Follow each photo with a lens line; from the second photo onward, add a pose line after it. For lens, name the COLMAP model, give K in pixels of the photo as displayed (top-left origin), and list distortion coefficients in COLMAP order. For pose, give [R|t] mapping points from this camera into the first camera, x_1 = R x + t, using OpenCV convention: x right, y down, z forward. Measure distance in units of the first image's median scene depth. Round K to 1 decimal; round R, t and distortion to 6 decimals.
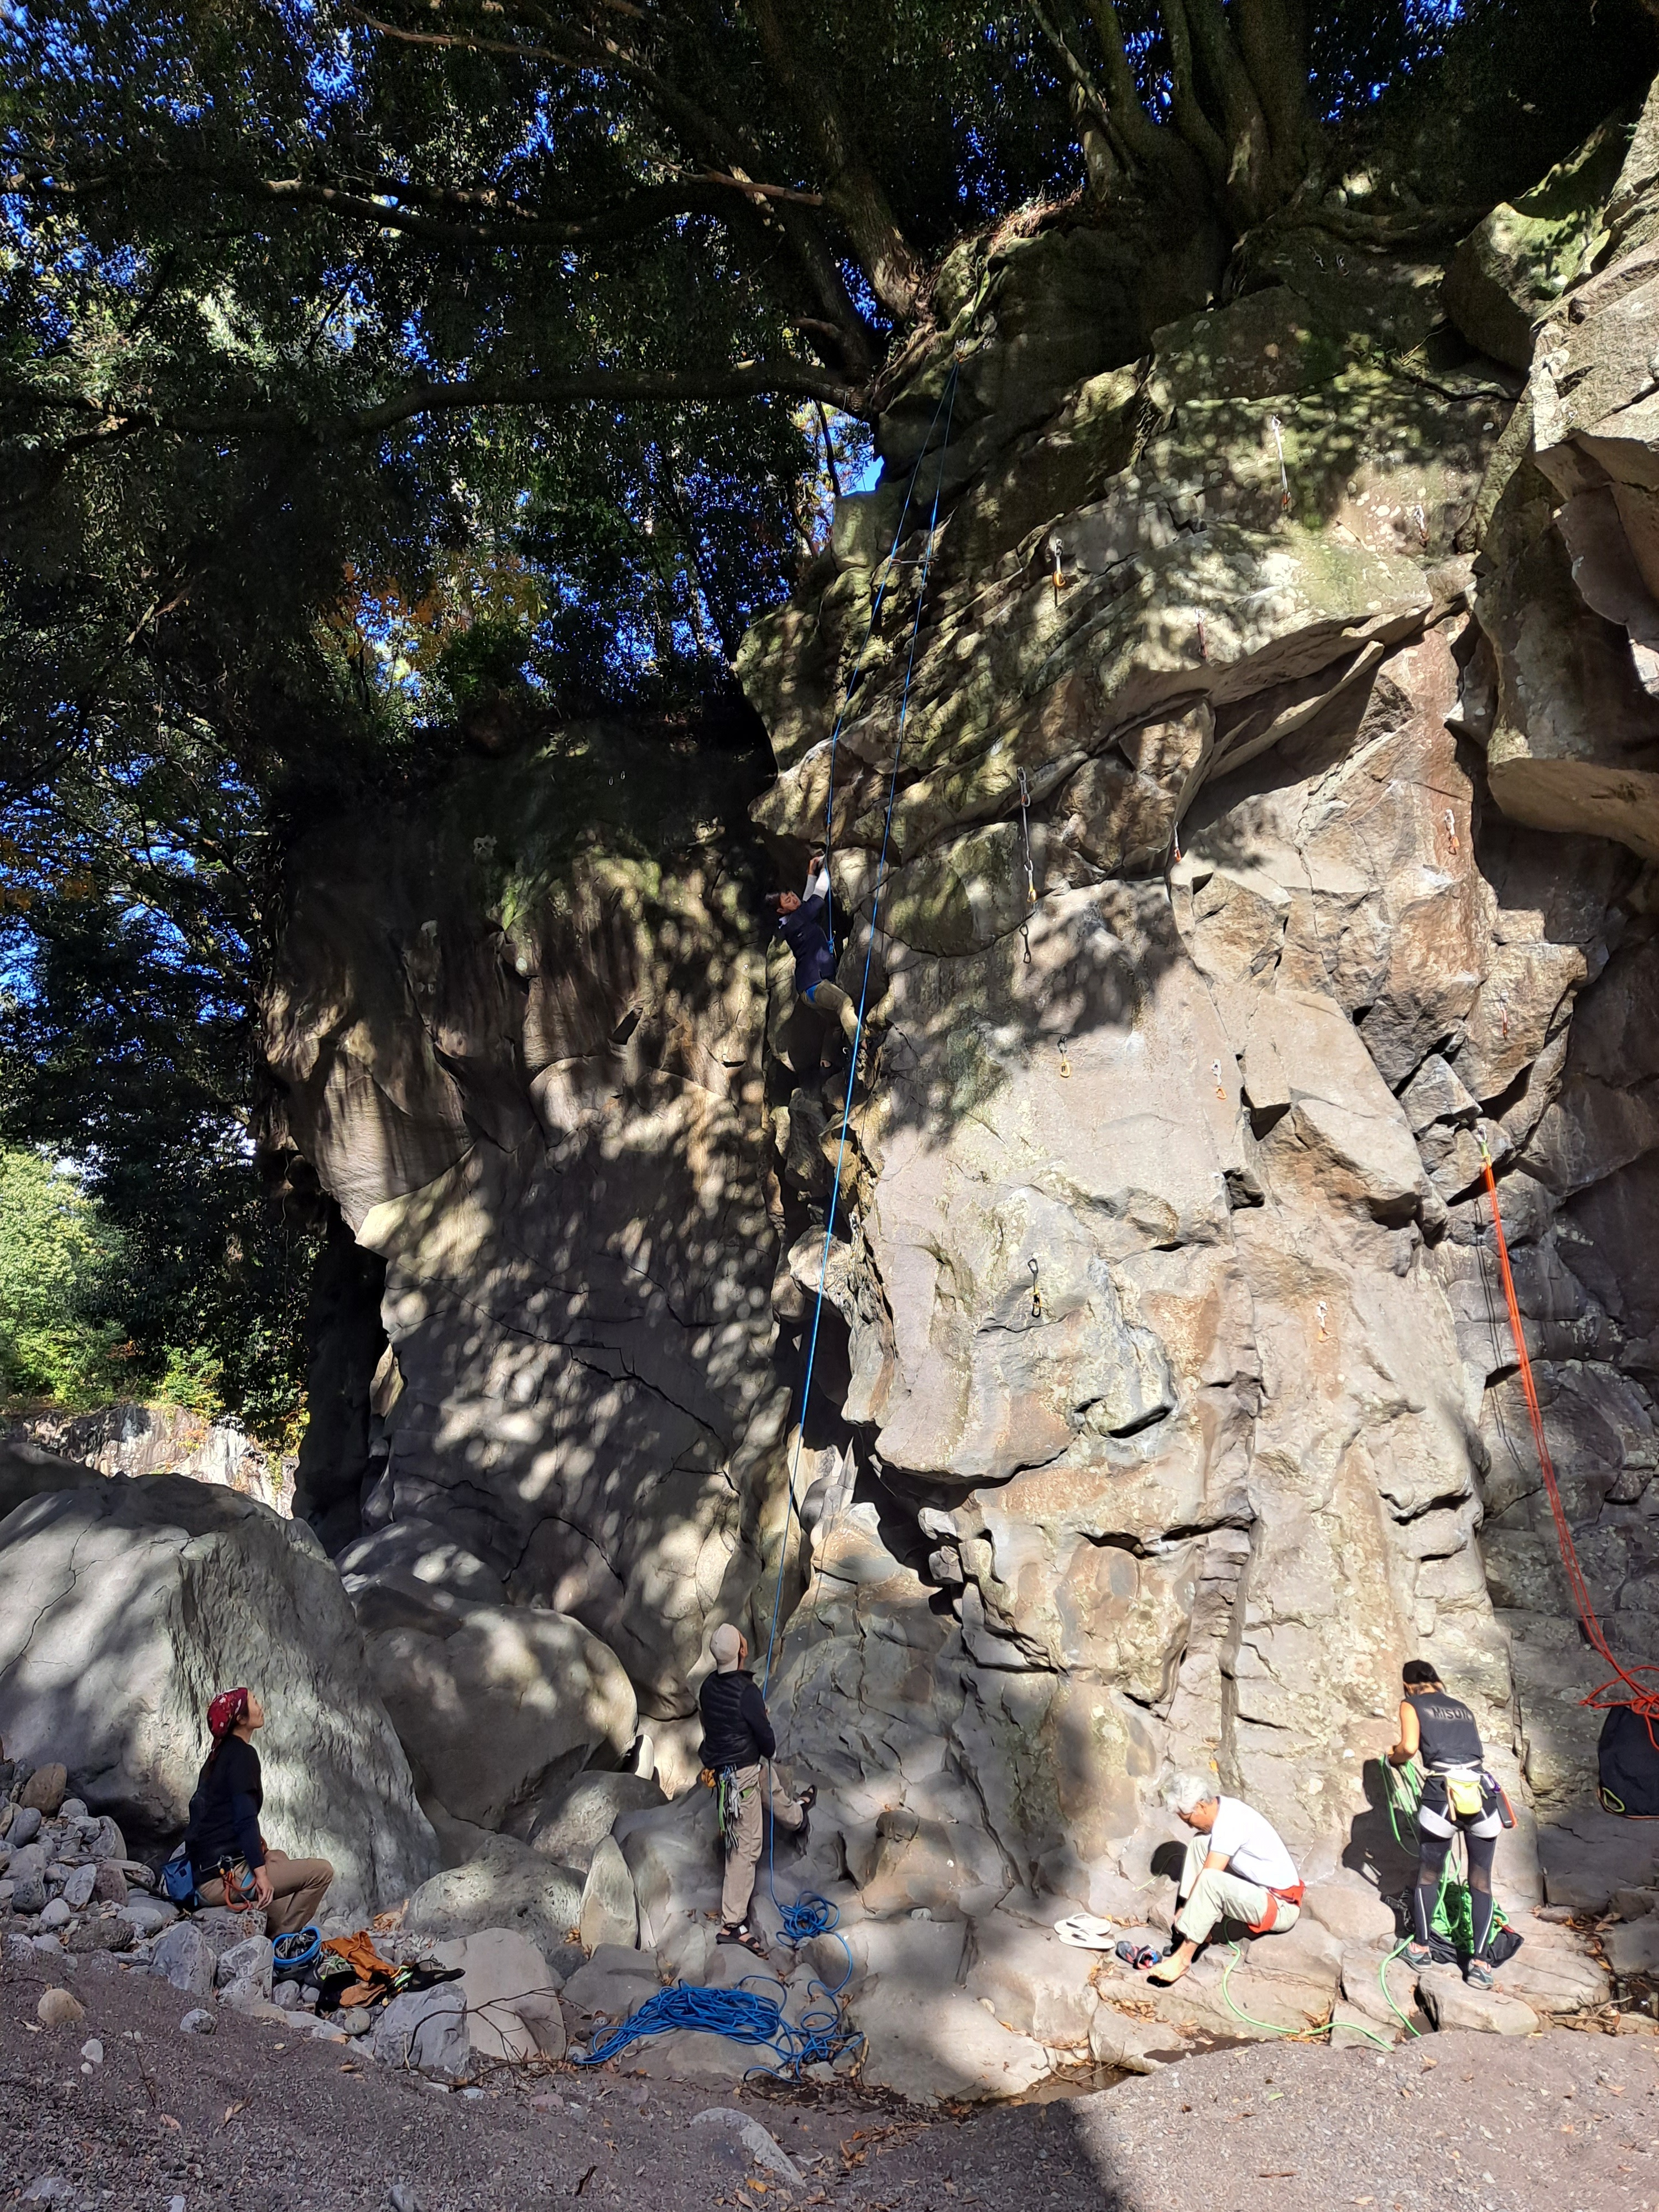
lens RADIAL K [[1596.4, 0, 820.9], [0, 1596.4, 1153.4], [0, 0, 1]] dist [0.071242, -0.054490]
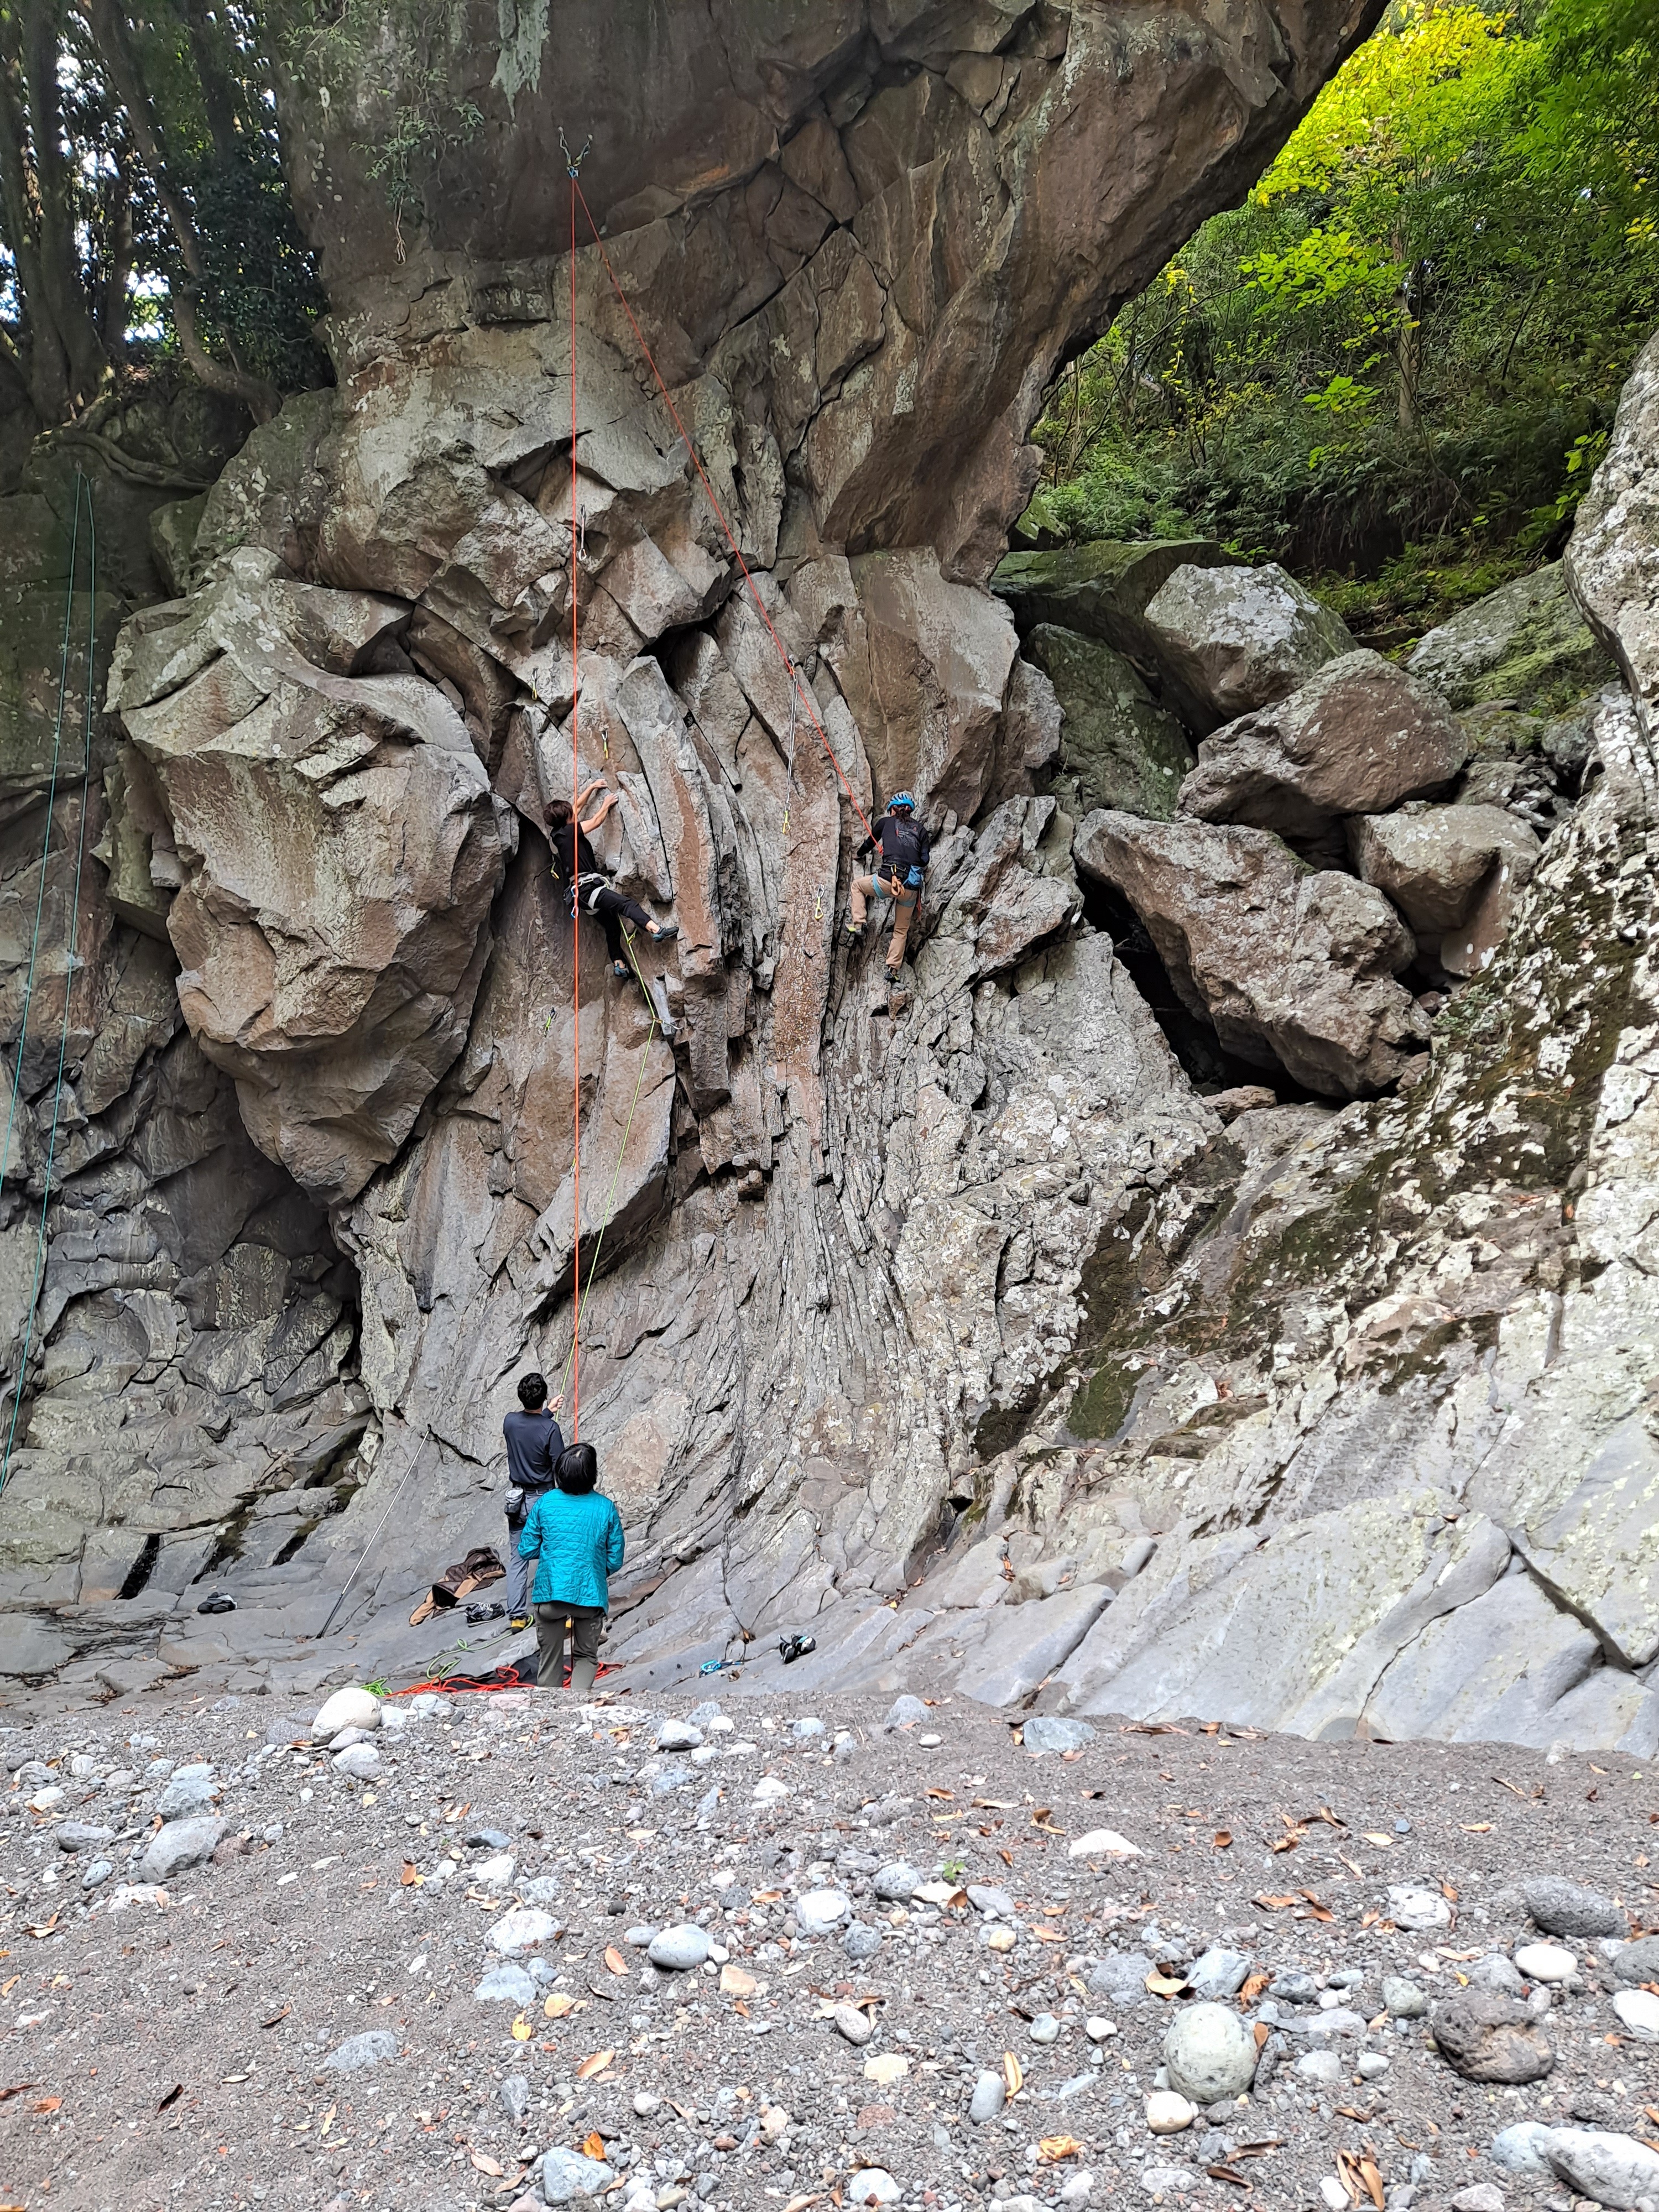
lens RADIAL K [[1596.4, 0, 841.1], [0, 1596.4, 1134.2], [0, 0, 1]] dist [0.071242, -0.054490]
pose [[0.901244, 0.093863, 0.423025, 0.418690], [-0.132552, 0.989177, 0.062913, -0.207019], [-0.412541, -0.112773, 0.903932, -0.652970]]
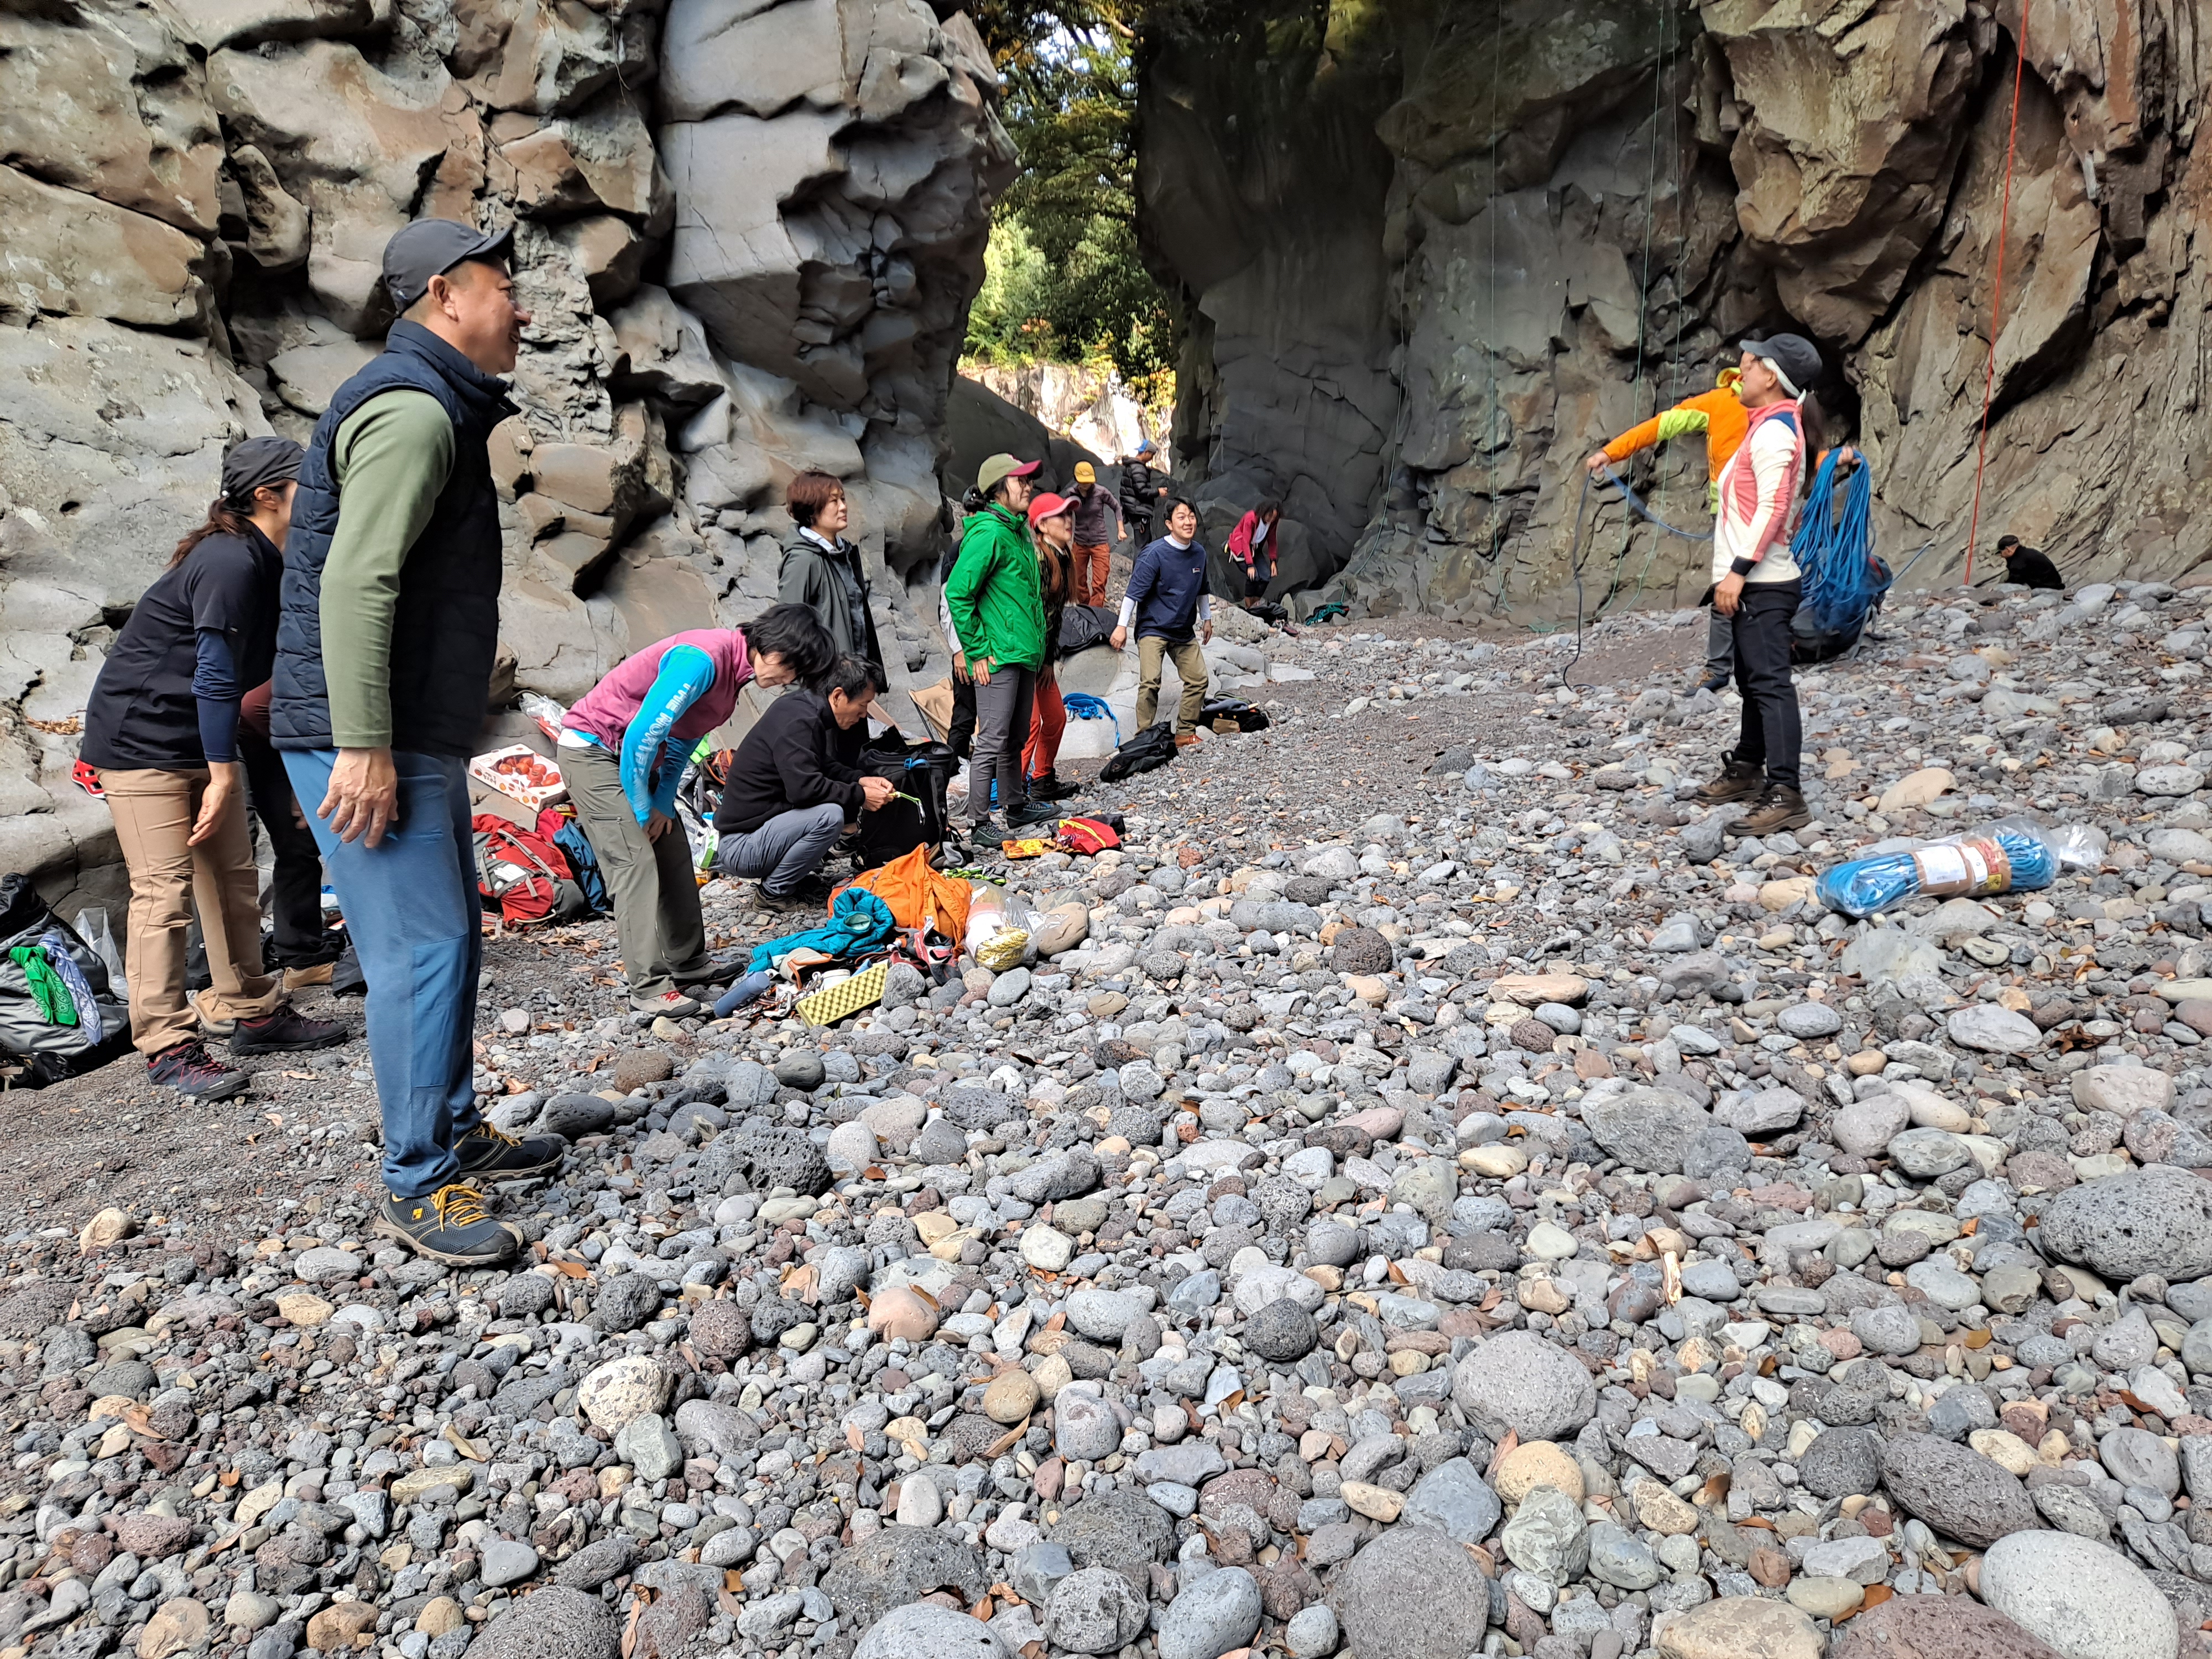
lens RADIAL K [[1596.4, 0, 1119.2], [0, 1596.4, 835.9], [0, 0, 1]] dist [0.071242, -0.054490]
pose [[0.944360, 0.087155, -0.317155, 0.463511], [0.062412, 0.899252, 0.432955, -0.389973], [0.322937, -0.428660, 0.843779, -1.484594]]
